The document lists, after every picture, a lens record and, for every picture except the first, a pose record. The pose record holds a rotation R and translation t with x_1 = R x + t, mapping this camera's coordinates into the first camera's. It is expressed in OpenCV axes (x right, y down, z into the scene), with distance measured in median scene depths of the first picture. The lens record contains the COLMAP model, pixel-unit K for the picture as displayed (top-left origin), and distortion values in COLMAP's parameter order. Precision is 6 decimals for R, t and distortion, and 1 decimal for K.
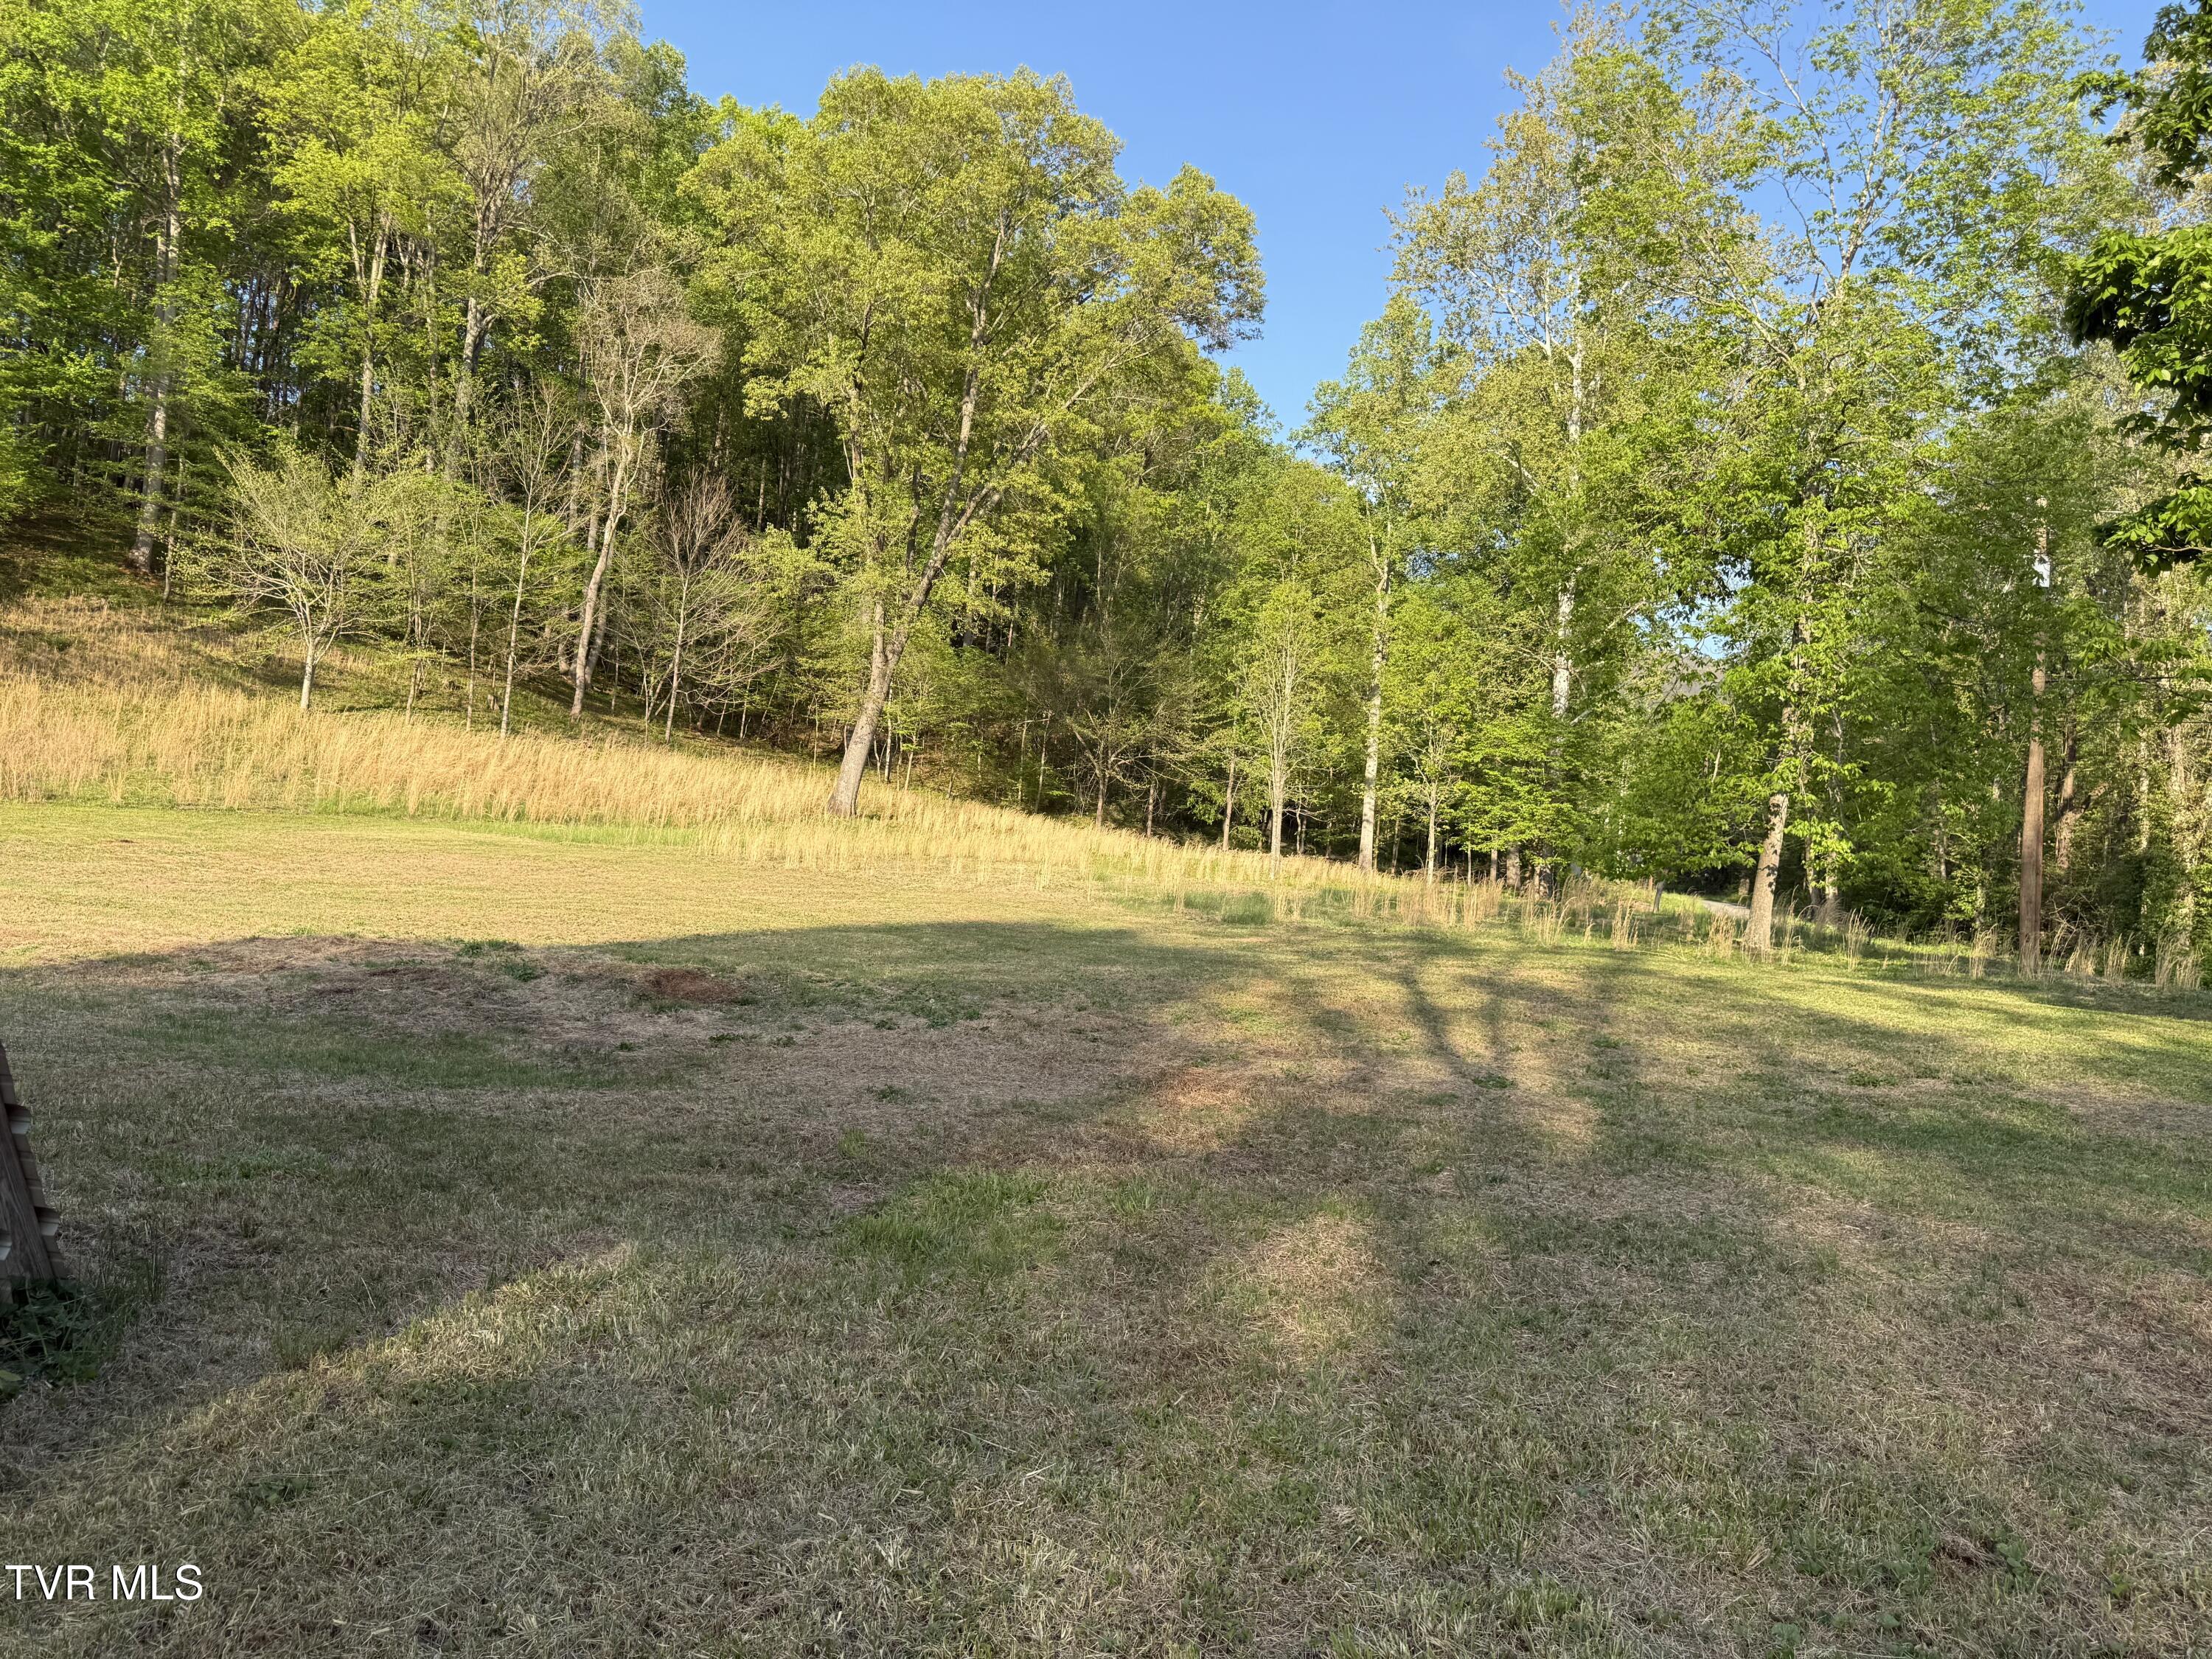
lens RADIAL K [[1569.1, 0, 1087.7], [0, 1569.1, 813.6], [0, 0, 1]] dist [0.044592, -0.041453]
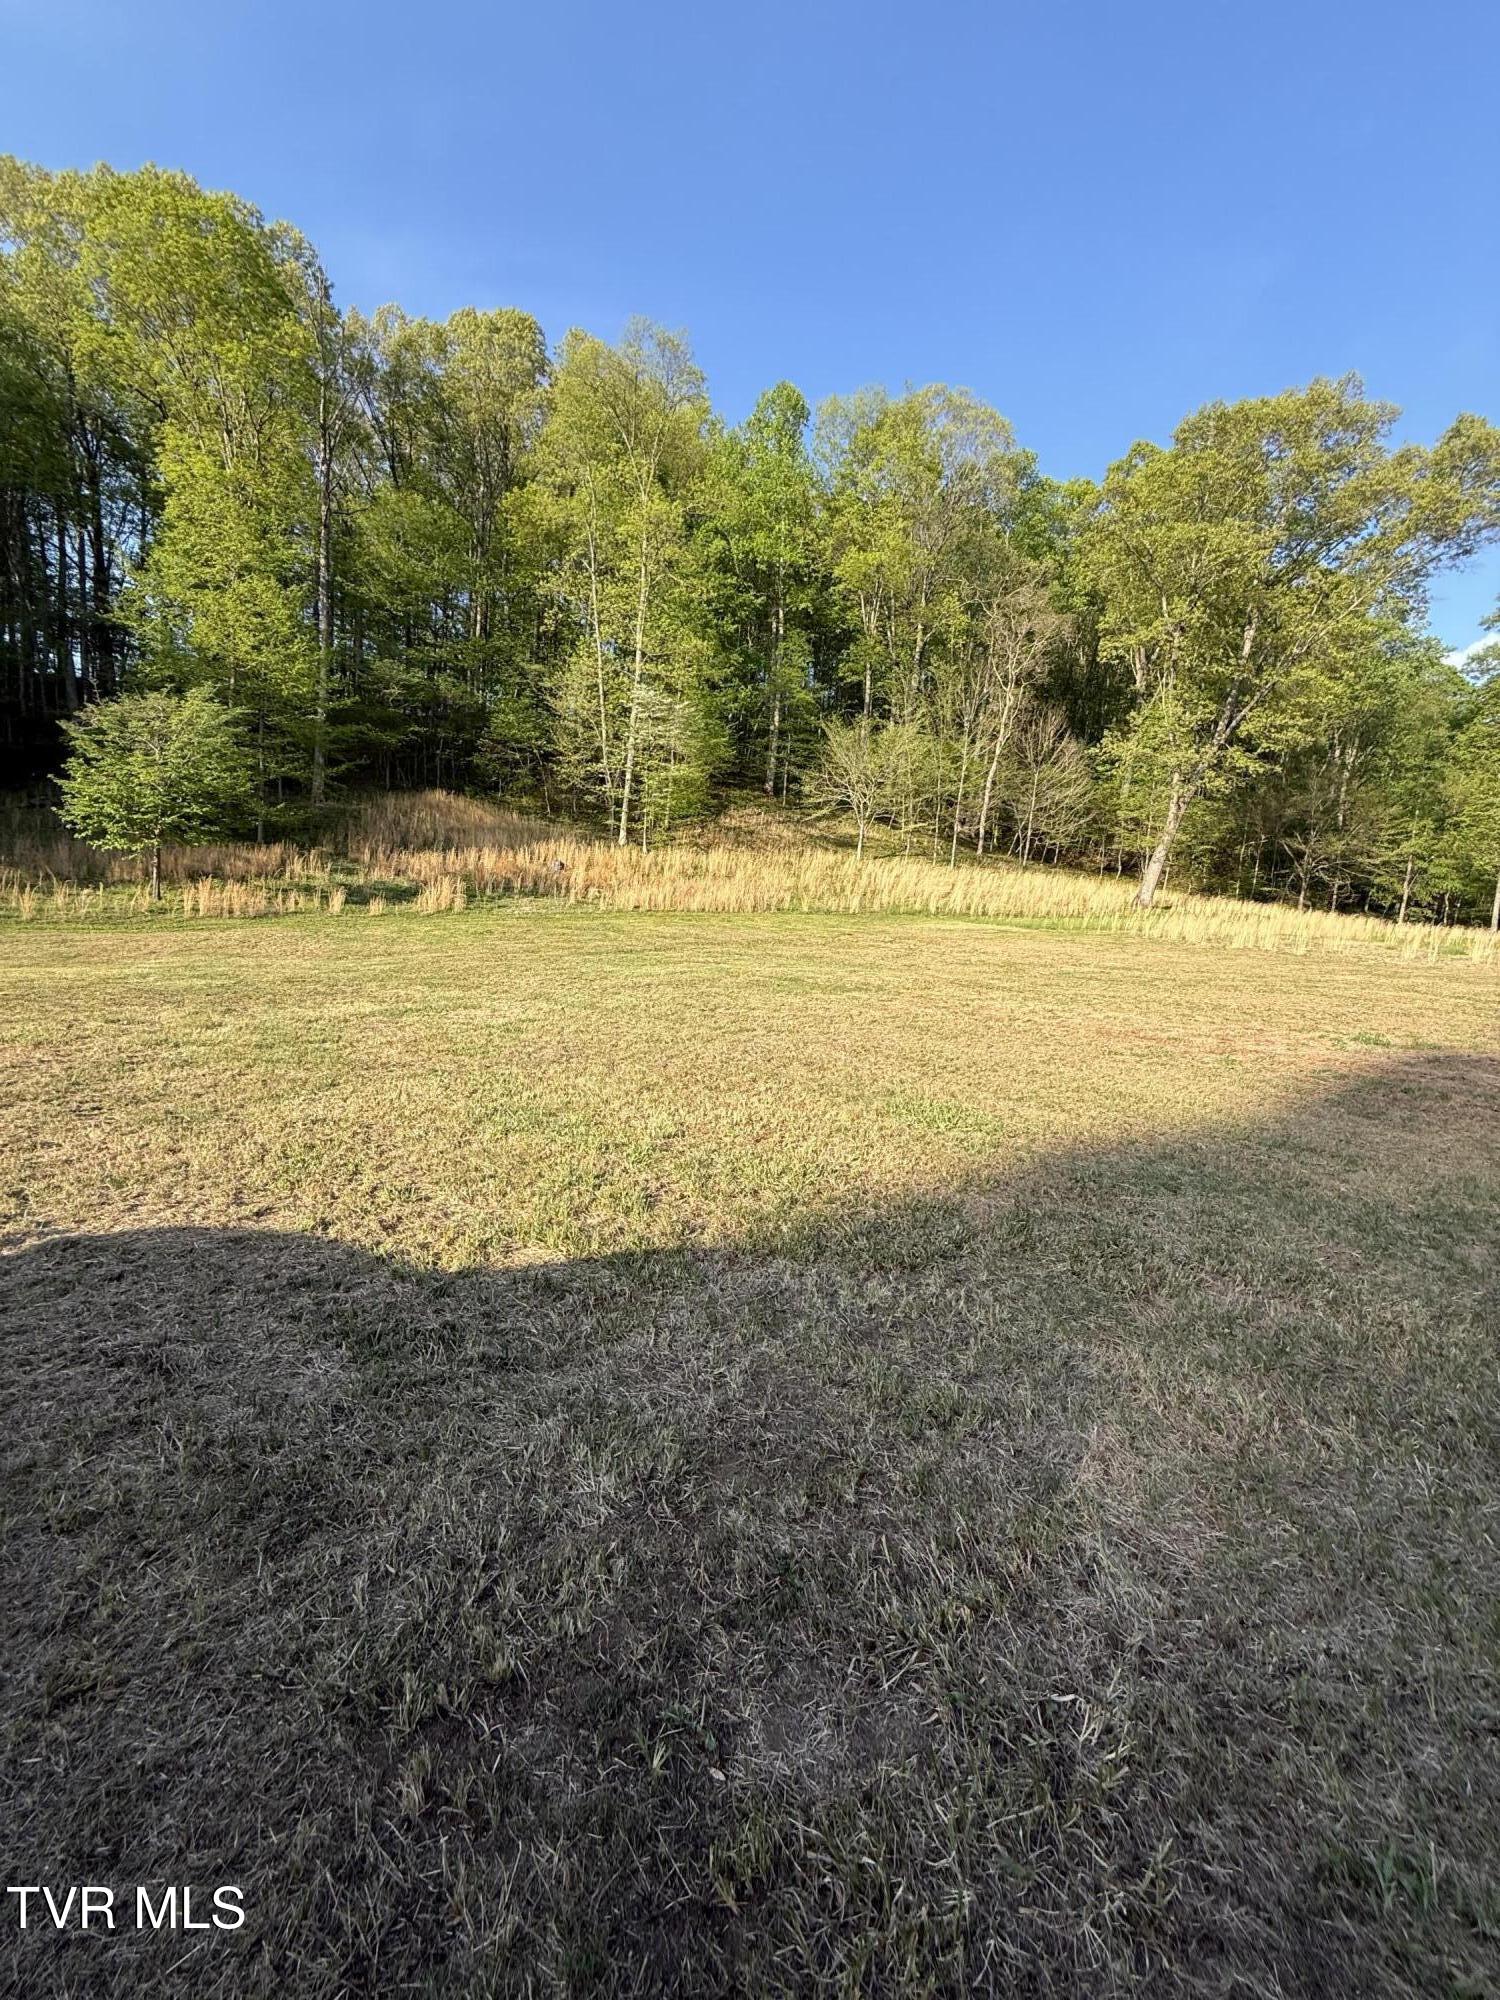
lens RADIAL K [[805.1, 0, 747.6], [0, 805.1, 992.7], [0, 0, 1]] dist [0.001205, 0.000536]
pose [[0.882739, 0.024896, -0.469204, -0.137846], [0.024828, 0.994729, 0.099490, -0.005124], [0.469208, -0.099473, 0.877467, 0.066050]]
